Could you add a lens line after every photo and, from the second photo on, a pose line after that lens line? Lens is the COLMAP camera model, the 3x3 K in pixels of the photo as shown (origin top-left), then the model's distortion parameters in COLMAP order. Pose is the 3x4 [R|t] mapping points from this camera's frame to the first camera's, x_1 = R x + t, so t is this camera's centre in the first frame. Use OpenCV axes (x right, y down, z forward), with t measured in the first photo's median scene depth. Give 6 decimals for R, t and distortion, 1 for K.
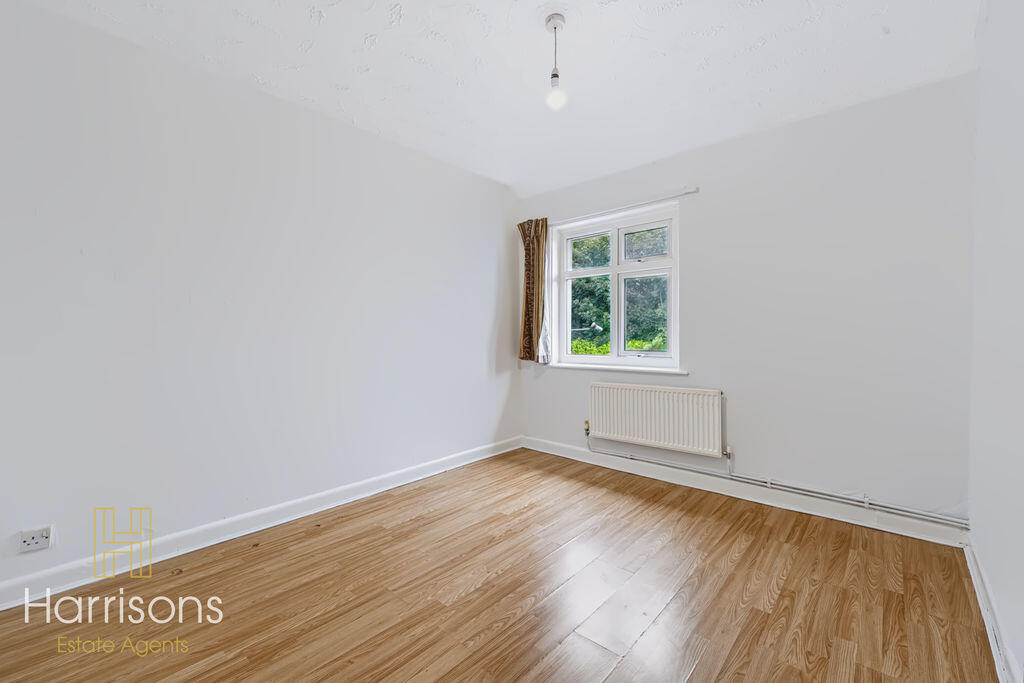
lens RADIAL K [[423.9, 0, 512.1], [0, 423.9, 330.8], [0, 0, 1]] dist [0.001385, -0.000318]
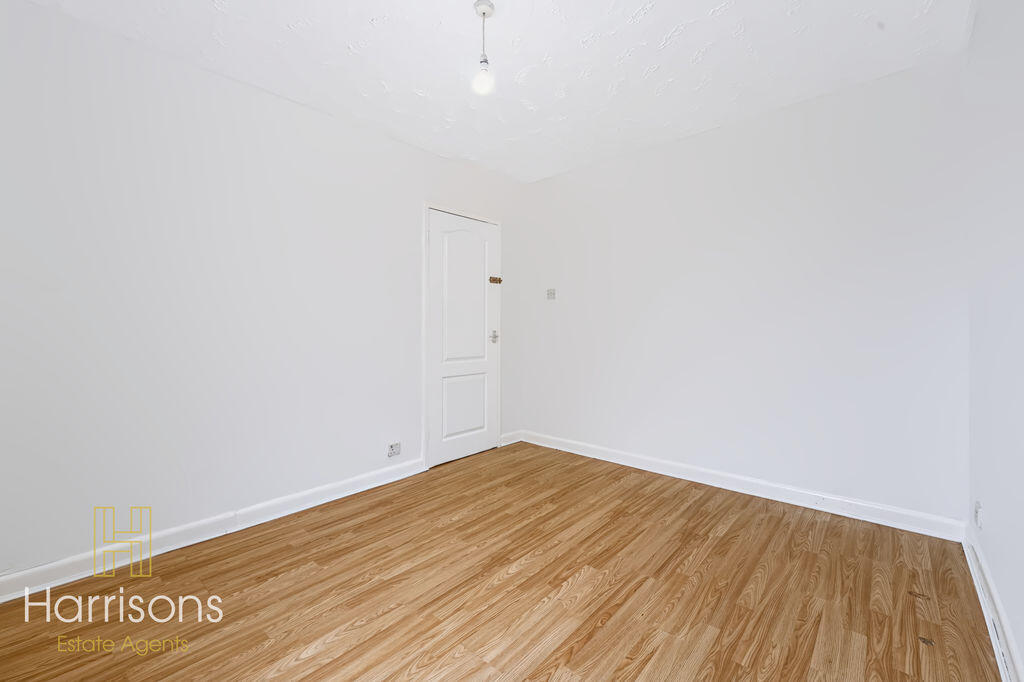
lens RADIAL K [[423.9, 0, 512.1], [0, 423.9, 330.3], [0, 0, 1]] dist [0.001385, -0.000318]
pose [[-0.999904, 0.012526, -0.005956, 0.043006], [0.012579, 0.999881, -0.008916, 0.028848], [0.005844, -0.008990, -0.999943, 2.098122]]
